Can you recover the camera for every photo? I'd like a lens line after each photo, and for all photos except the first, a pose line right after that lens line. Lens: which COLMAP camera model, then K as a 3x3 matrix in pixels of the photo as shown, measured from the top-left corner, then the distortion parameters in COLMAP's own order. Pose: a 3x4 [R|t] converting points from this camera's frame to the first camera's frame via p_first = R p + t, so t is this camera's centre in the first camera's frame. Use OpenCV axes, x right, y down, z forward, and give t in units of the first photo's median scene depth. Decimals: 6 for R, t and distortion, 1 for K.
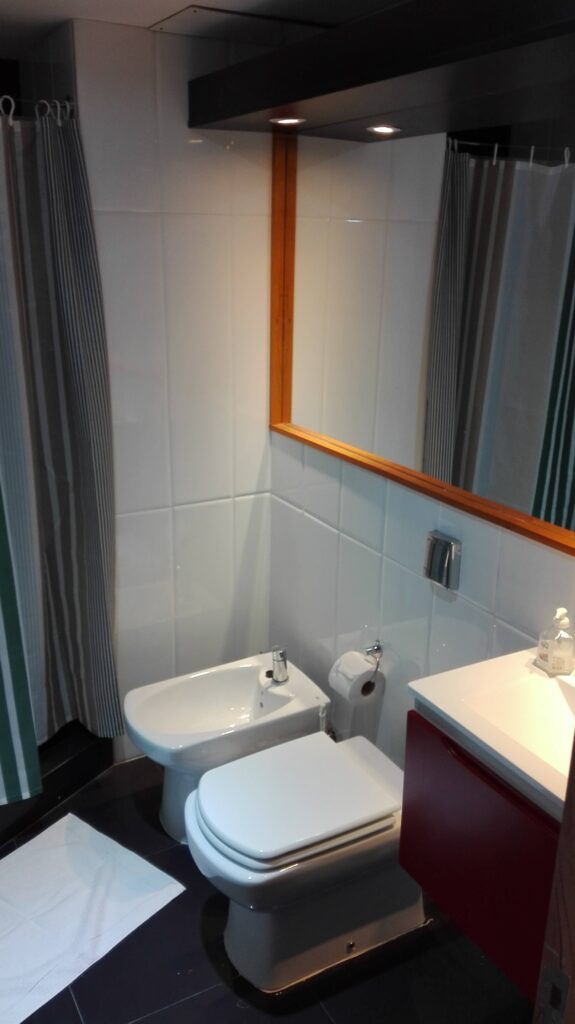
lens RADIAL K [[836.2, 0, 288.9], [0, 836.2, 520.7], [0, 0, 1]] dist [0.055881, -0.111421]
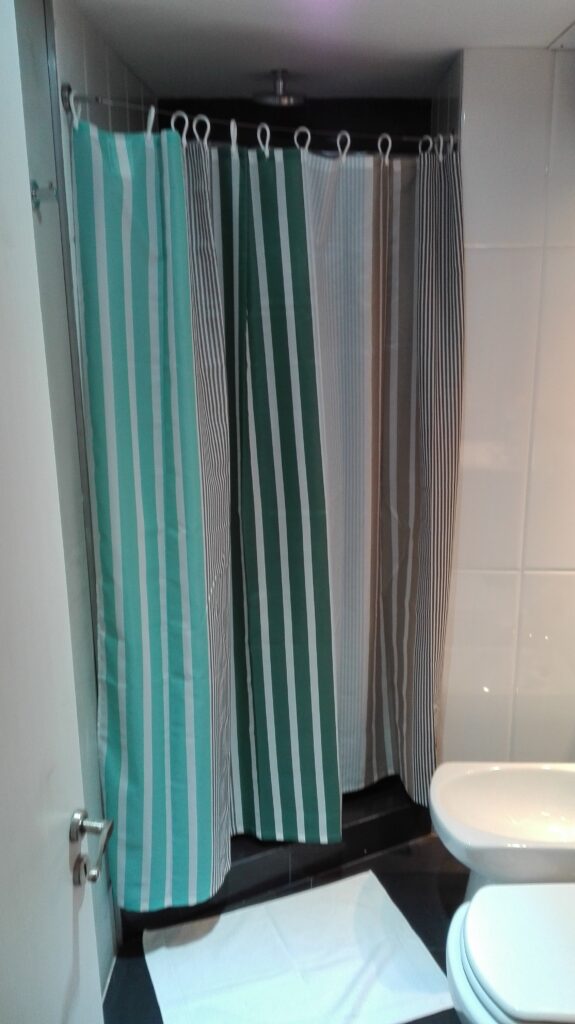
lens RADIAL K [[836.2, 0, 286.4], [0, 836.2, 513.1], [0, 0, 1]] dist [0.055881, -0.111421]
pose [[0.852927, 0.125500, -0.506721, 0.102997], [-0.153095, 0.988126, -0.012964, -0.030059], [0.499077, 0.088634, 0.862013, 0.108662]]
